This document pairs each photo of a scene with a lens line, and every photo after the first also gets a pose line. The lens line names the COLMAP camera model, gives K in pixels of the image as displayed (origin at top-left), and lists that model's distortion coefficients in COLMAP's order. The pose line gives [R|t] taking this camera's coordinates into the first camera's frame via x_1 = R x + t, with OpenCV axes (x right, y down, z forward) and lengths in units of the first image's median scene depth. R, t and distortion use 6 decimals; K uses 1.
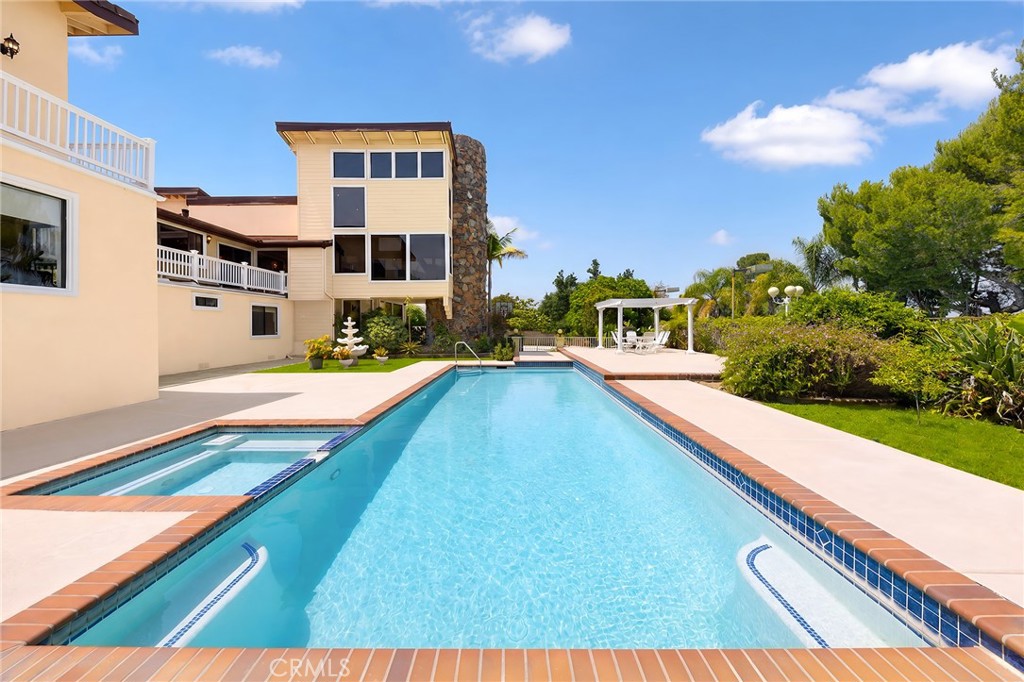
lens RADIAL K [[340.7, 0, 512.0], [0, 340.7, 341.0], [0, 0, 1]] dist [-0.000902, -0.000186]
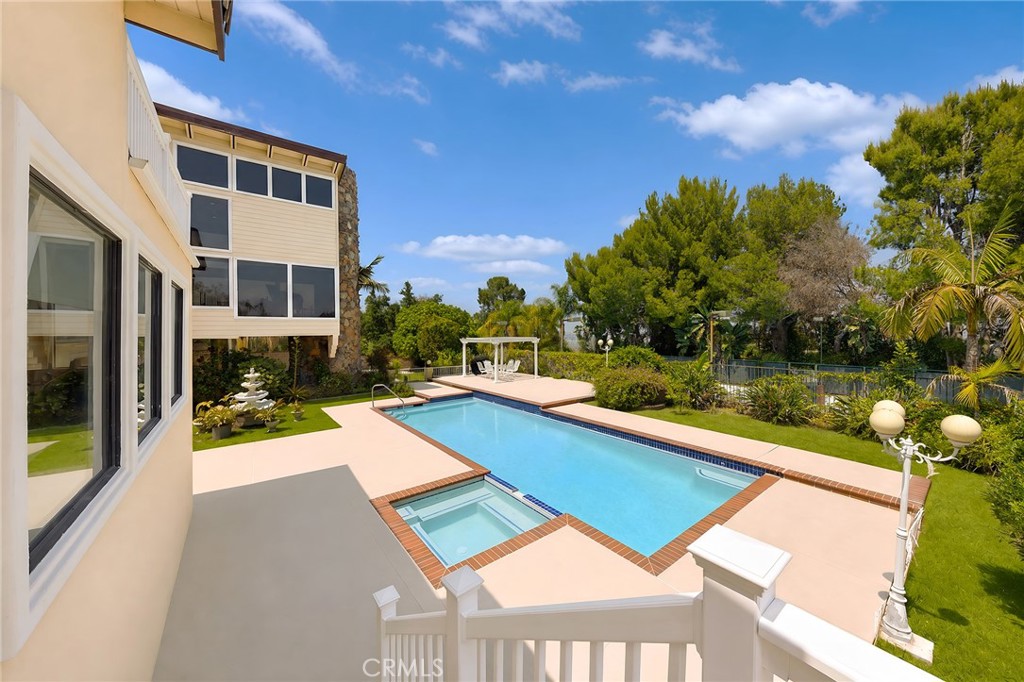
lens RADIAL K [[362.7, 0, 512.0], [0, 362.7, 341.0], [0, 0, 1]] dist [-0.000462, -0.000055]
pose [[0.777671, -0.010813, 0.628578, -0.452012], [0.025406, 0.999576, -0.014237, -0.089313], [-0.628158, 0.027041, 0.777616, -0.076377]]
